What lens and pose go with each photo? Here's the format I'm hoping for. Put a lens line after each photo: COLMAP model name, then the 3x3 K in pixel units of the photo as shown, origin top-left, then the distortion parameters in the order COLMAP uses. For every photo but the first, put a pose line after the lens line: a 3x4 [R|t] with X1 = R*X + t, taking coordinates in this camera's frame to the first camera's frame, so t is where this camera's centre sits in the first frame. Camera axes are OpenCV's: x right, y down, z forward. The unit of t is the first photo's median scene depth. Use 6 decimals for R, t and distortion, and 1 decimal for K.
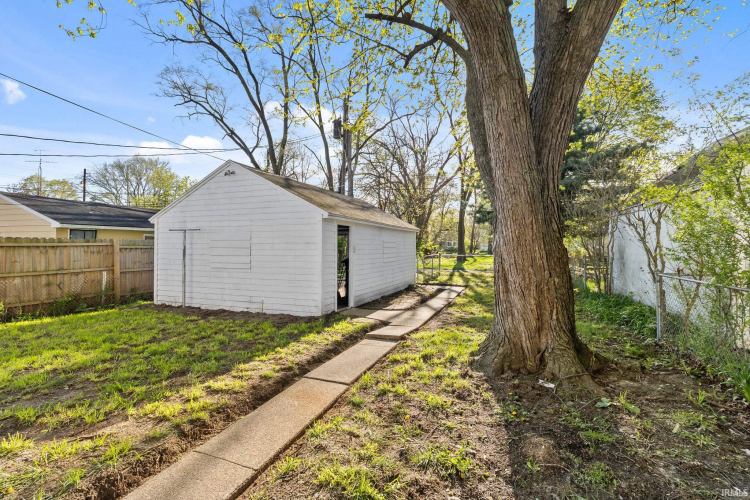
lens RADIAL K [[352.9, 0, 374.7], [0, 352.9, 251.9], [0, 0, 1]] dist [0.001069, -0.000221]
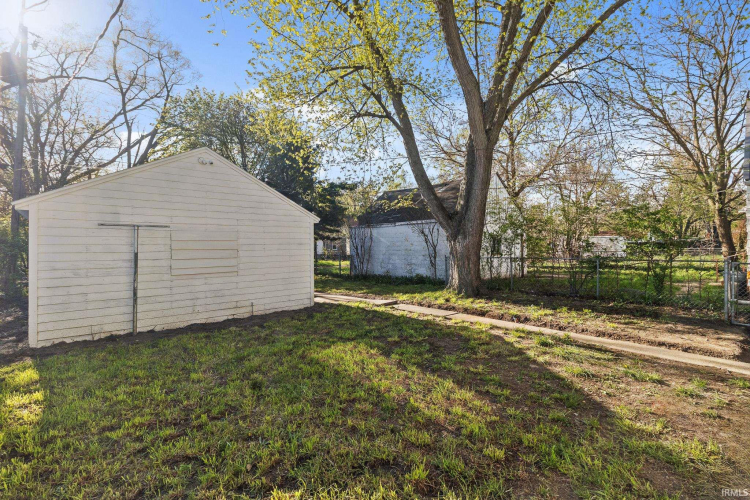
lens RADIAL K [[352.9, 0, 374.7], [0, 352.9, 246.0], [0, 0, 1]] dist [0.001069, -0.000221]
pose [[0.434708, -0.009810, 0.900518, -1.025184], [0.013353, 0.999901, 0.004446, -0.019019], [-0.900473, 0.010092, 0.434796, 0.265540]]
